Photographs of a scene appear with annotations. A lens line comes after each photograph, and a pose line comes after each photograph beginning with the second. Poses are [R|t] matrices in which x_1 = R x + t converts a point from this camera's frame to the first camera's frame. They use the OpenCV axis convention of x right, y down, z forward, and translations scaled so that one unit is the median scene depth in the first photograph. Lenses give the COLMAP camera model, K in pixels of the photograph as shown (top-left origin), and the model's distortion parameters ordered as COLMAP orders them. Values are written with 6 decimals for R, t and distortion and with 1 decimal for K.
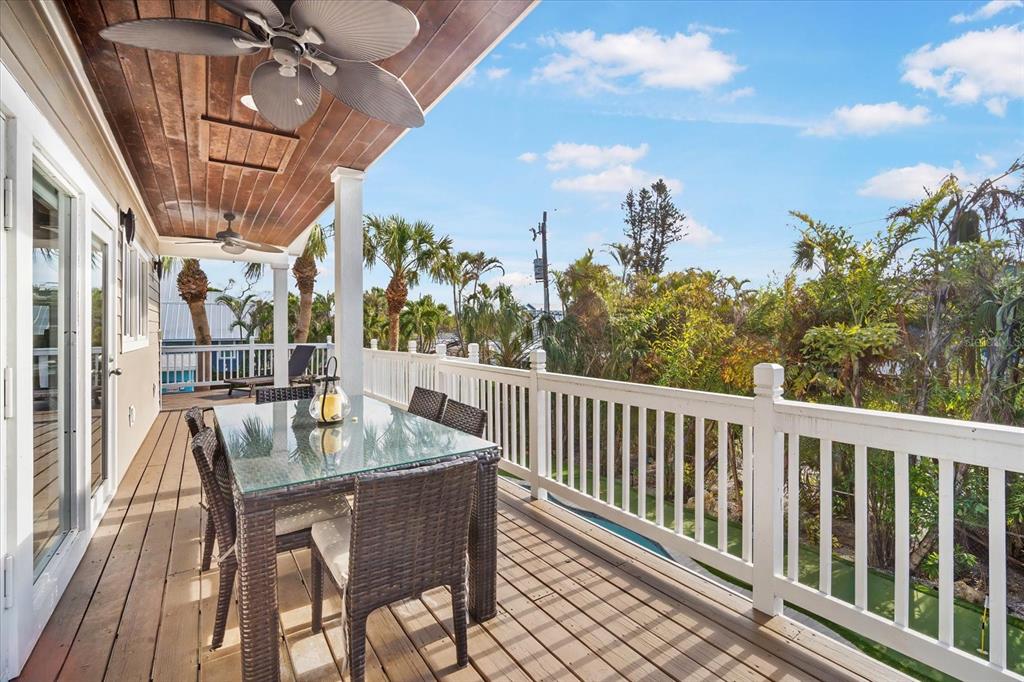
lens RADIAL K [[452.5, 0, 506.7], [0, 452.5, 337.6], [0, 0, 1]] dist [-0.001925, 0.000251]
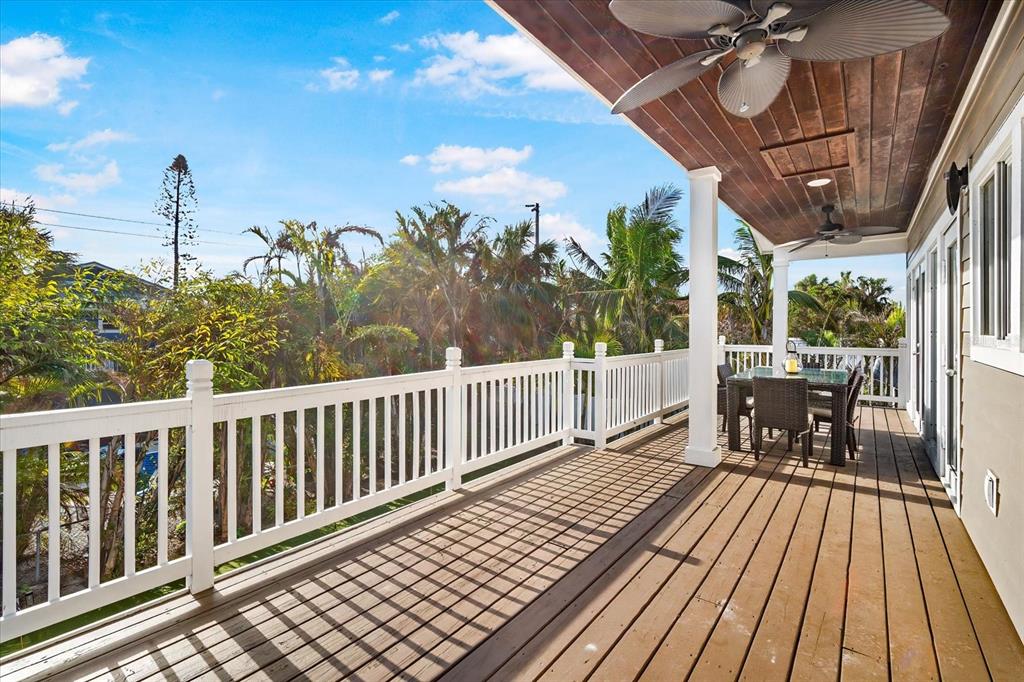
lens RADIAL K [[452.5, 0, 506.8], [0, 452.5, 331.8], [0, 0, 1]] dist [-0.001925, 0.000251]
pose [[-0.303750, -0.014972, 0.952634, -1.203044], [-0.003190, 0.999887, 0.014697, -0.018771], [-0.952746, 0.001425, -0.303763, 1.751944]]
